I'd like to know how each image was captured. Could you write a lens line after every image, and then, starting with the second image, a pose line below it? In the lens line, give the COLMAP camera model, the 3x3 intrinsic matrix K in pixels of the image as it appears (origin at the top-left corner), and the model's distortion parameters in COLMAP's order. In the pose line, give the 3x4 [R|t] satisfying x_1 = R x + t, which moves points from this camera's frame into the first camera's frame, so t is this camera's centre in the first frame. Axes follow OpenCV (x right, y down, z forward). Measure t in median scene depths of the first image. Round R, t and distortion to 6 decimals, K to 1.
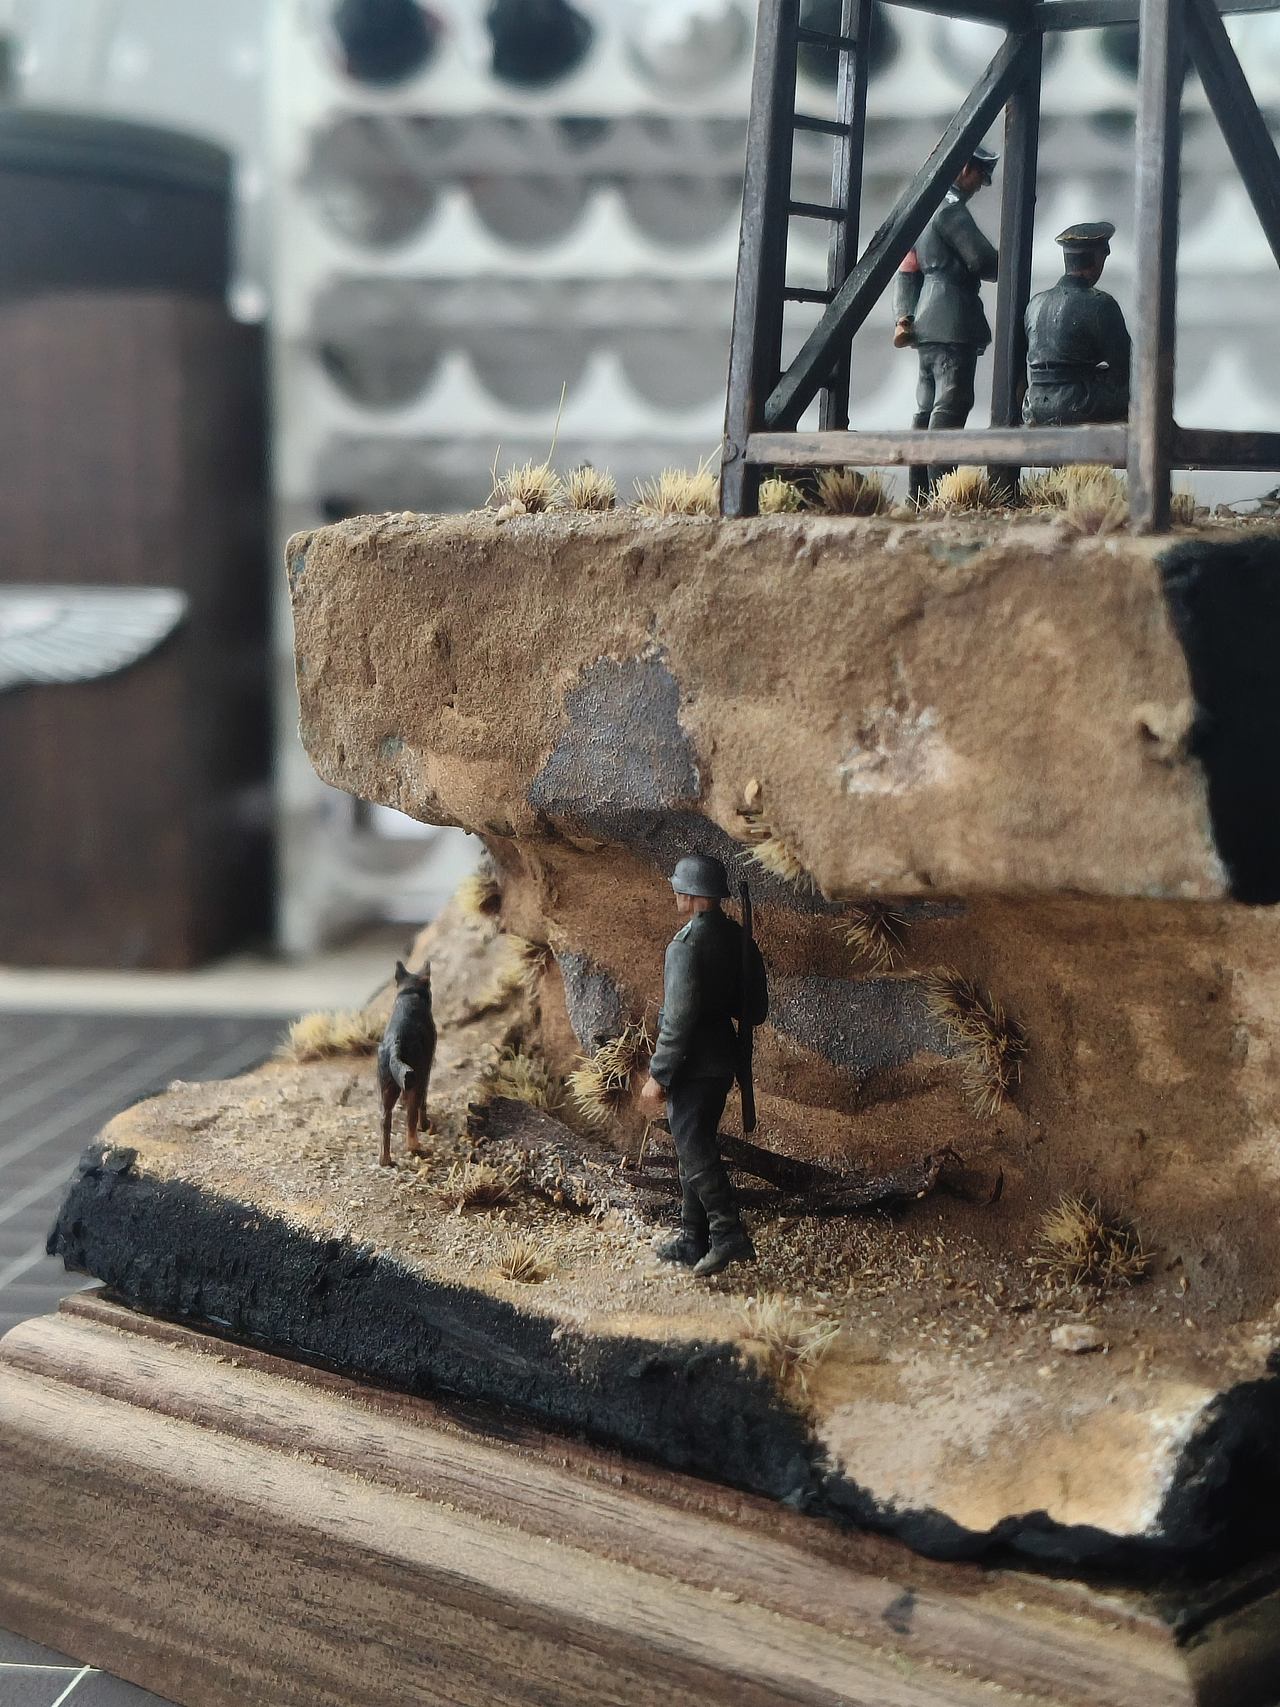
lens RADIAL K [[2789.2, 0, 640.7], [0, 2789.2, 852.2], [0, 0, 1]] dist [0.122174, 0.000000]
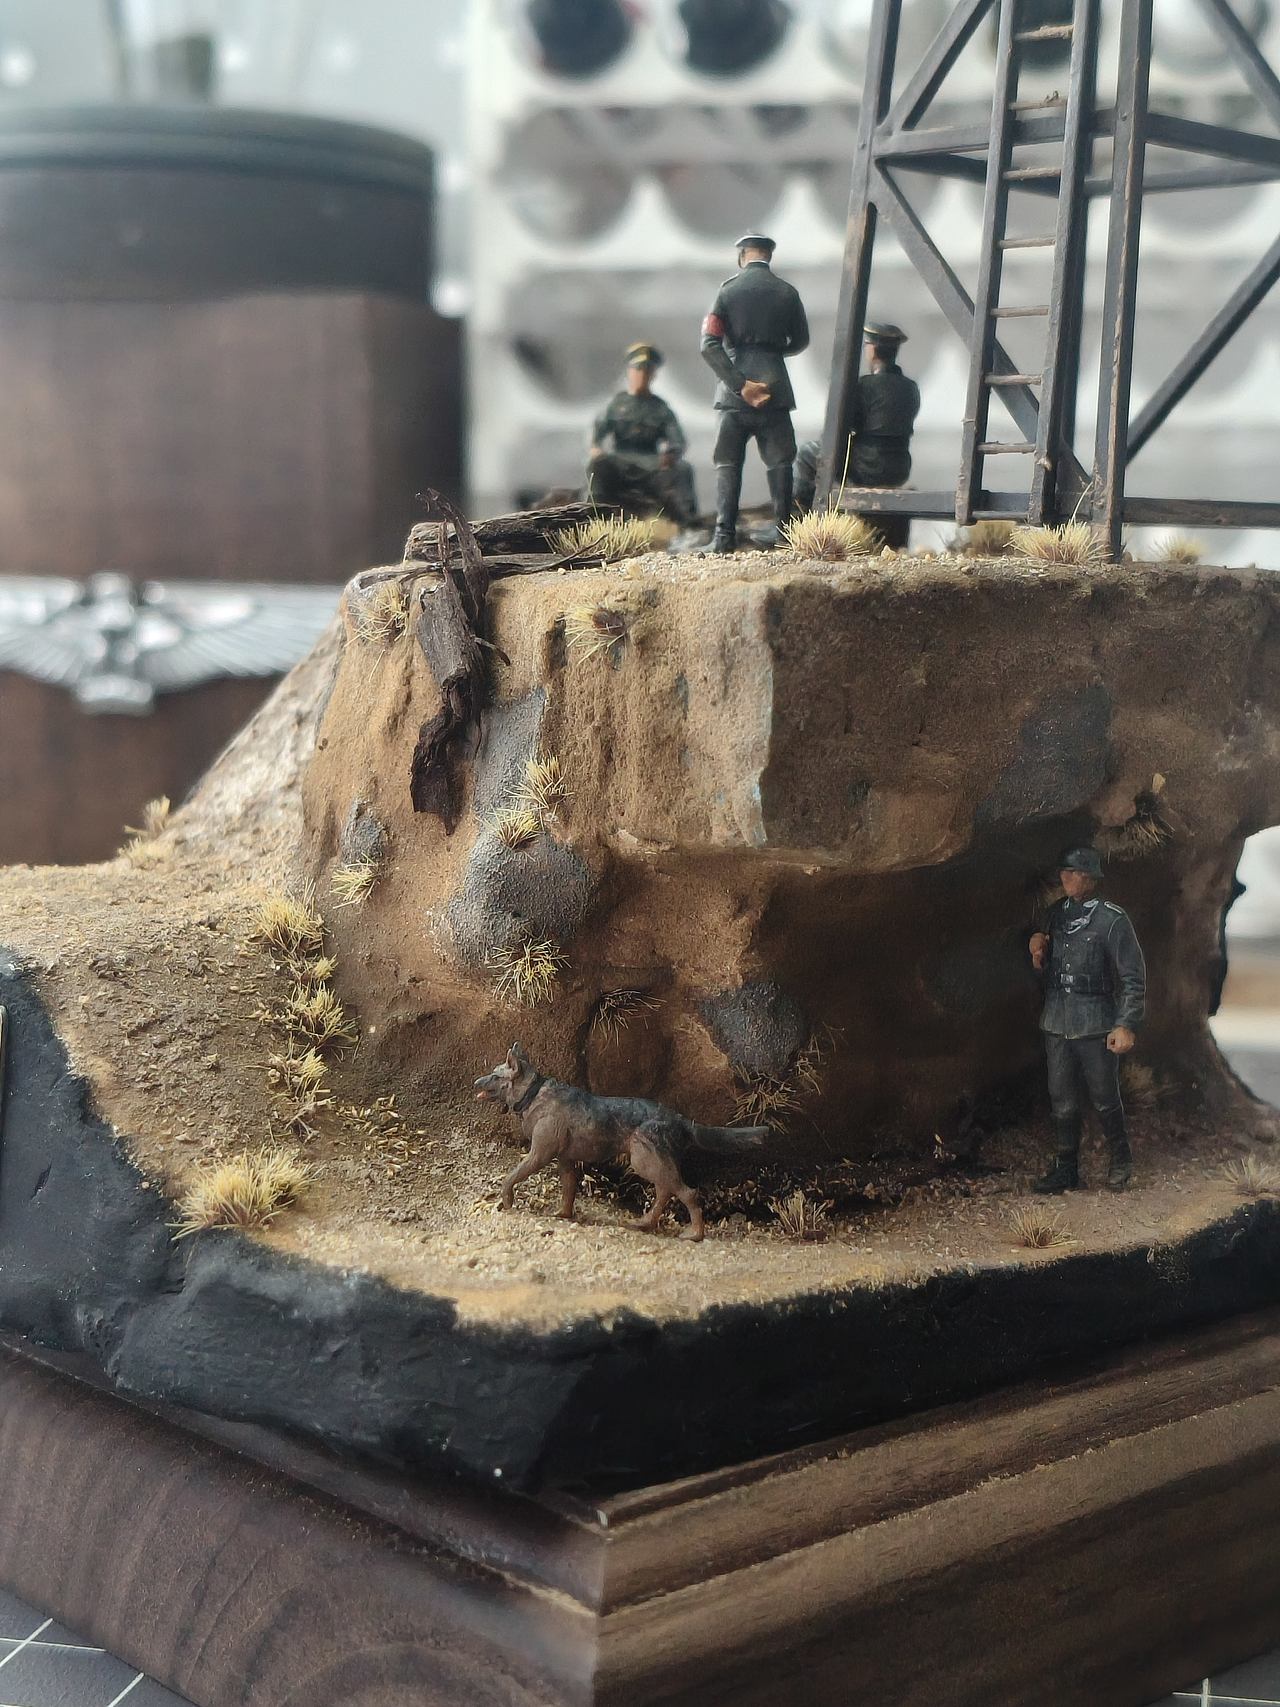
lens RADIAL K [[2789.2, 0, 640.6], [0, 2789.2, 854.8], [0, 0, 1]] dist [0.122174, 0.000000]
pose [[0.103954, -0.121493, 0.987134, -1.119768], [0.096555, 0.989056, 0.111561, -0.138927], [-0.989884, 0.083716, 0.114547, 0.987829]]
